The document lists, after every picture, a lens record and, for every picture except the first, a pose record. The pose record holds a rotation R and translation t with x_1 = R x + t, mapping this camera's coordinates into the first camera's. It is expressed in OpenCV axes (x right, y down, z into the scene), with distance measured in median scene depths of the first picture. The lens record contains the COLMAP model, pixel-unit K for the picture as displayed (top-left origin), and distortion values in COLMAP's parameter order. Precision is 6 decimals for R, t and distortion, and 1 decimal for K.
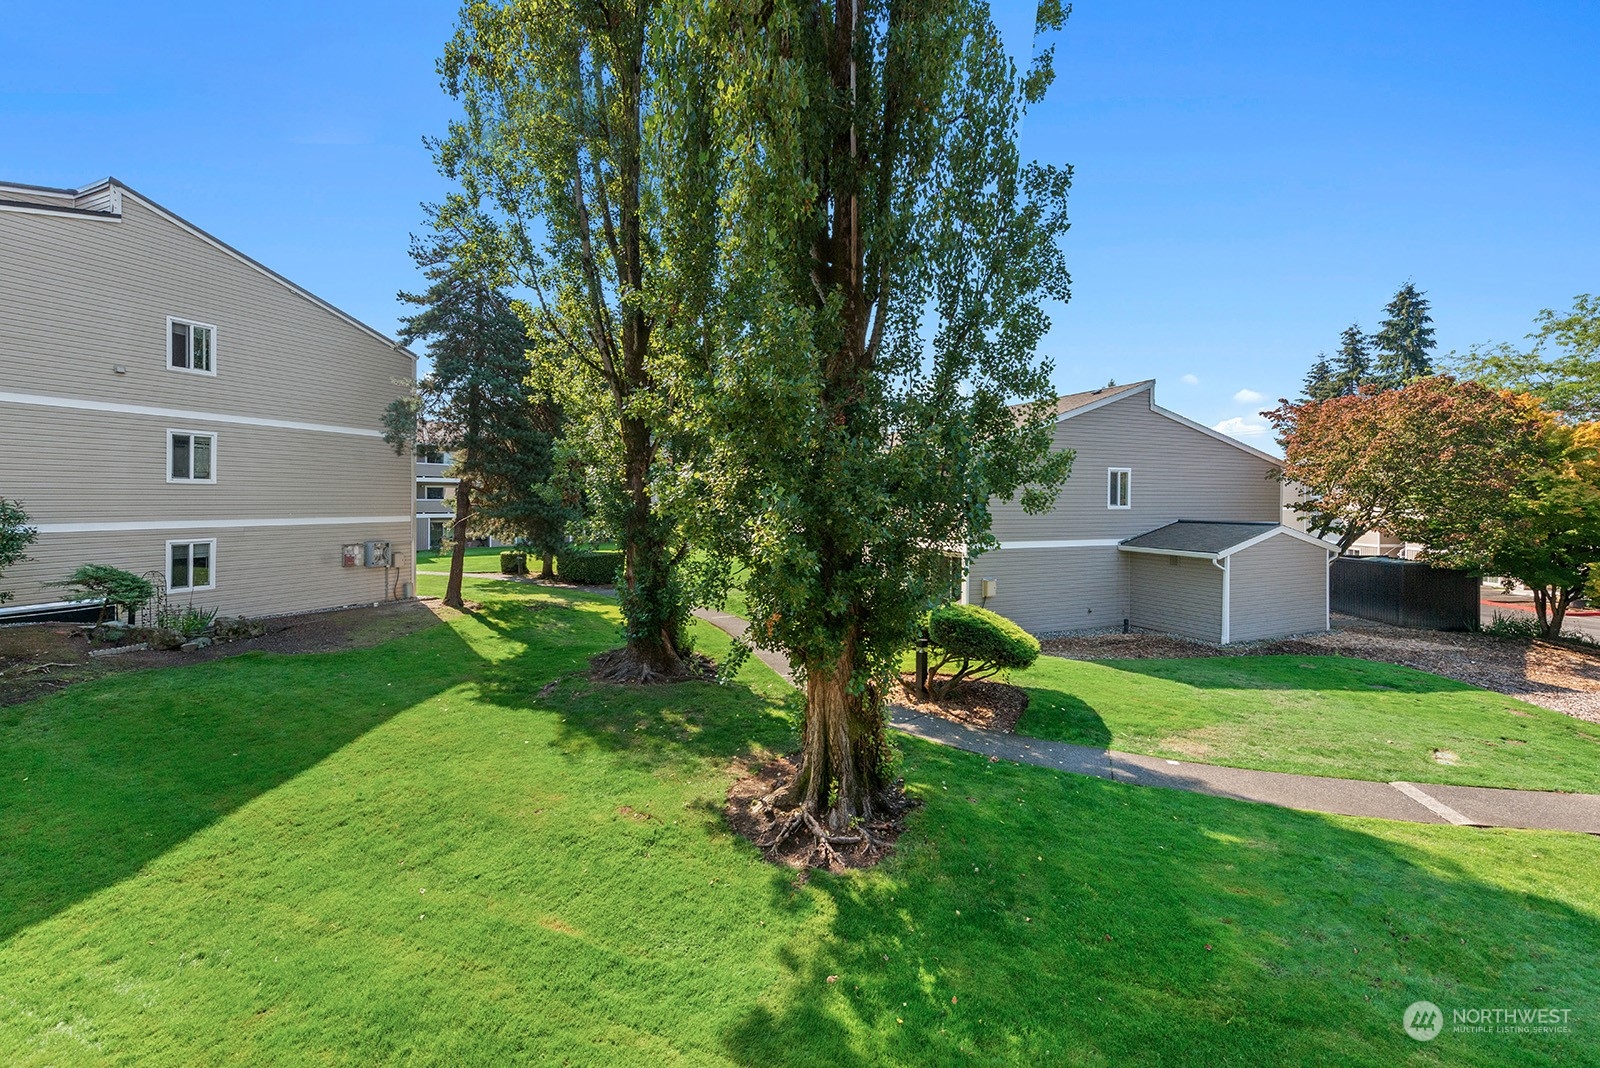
lens RADIAL K [[661.2, 0, 814.1], [0, 661.2, 494.8], [0, 0, 1]] dist [0.003267, -0.000706]
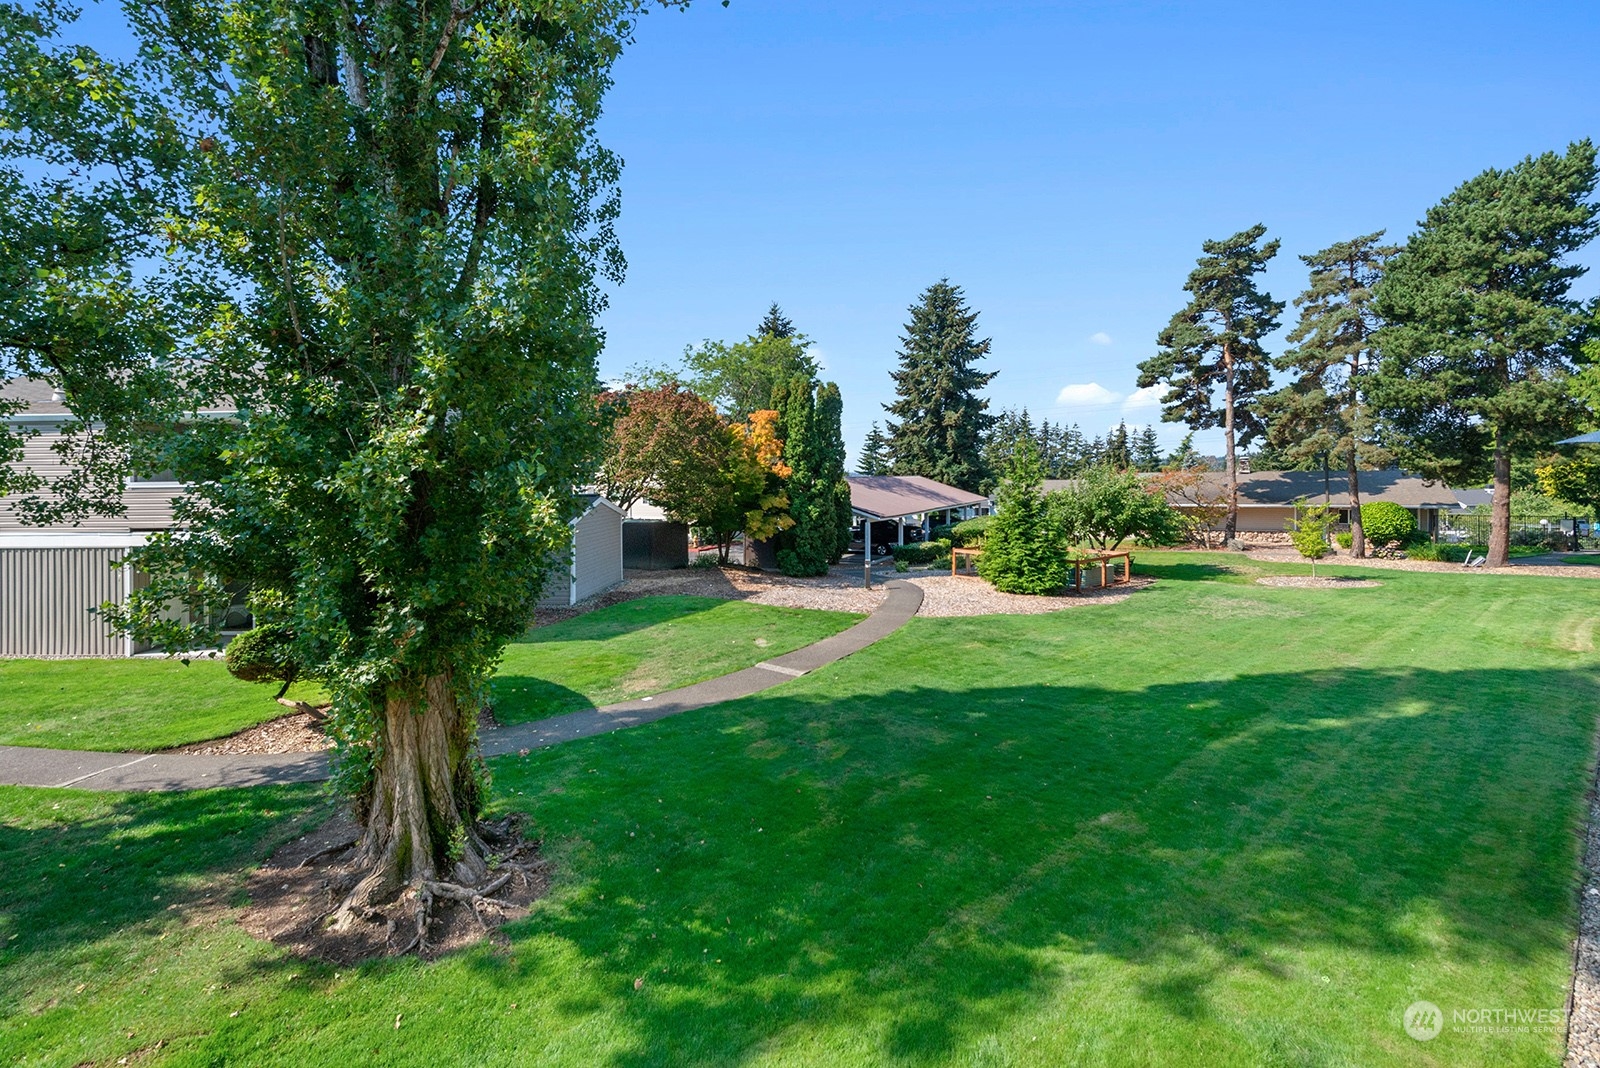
lens RADIAL K [[730.0, 0, 785.2], [0, 730.0, 472.7], [0, 0, 1]] dist [-0.002117, -0.000579]
pose [[0.428199, -0.003277, 0.903679, -0.565924], [0.007028, 0.999975, 0.000296, 0.010824], [-0.903657, 0.006224, 0.428211, 0.260476]]
